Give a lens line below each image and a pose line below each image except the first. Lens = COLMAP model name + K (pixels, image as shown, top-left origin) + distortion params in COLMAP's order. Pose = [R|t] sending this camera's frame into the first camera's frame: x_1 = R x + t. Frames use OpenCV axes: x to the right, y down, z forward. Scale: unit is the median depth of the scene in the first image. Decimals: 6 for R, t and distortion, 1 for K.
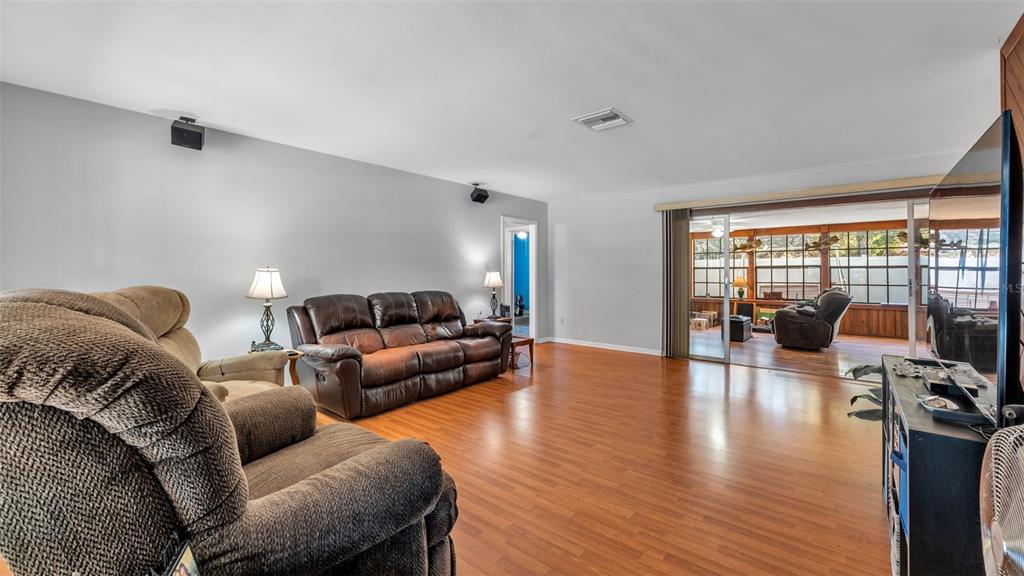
lens RADIAL K [[410.0, 0, 505.6], [0, 410.0, 283.3], [0, 0, 1]] dist [-0.000104, 0.000740]
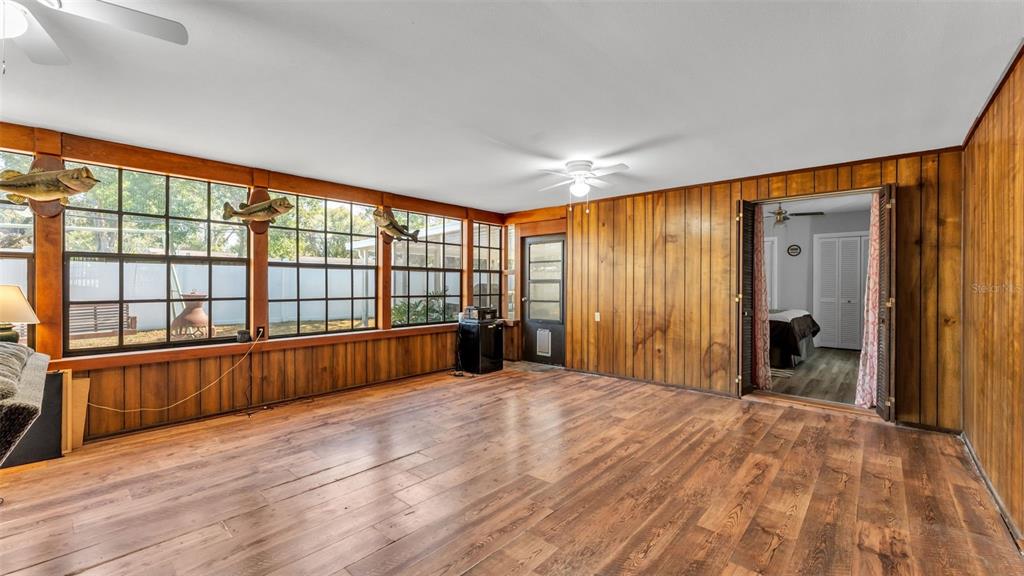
lens RADIAL K [[410.0, 0, 511.0], [0, 410.0, 284.0], [0, 0, 1]] dist [-0.000104, 0.000740]
pose [[0.022365, 0.000421, 0.999750, 0.327810], [0.020428, 0.999791, -0.000878, -0.010520], [-0.999541, 0.020443, 0.022351, 0.711789]]
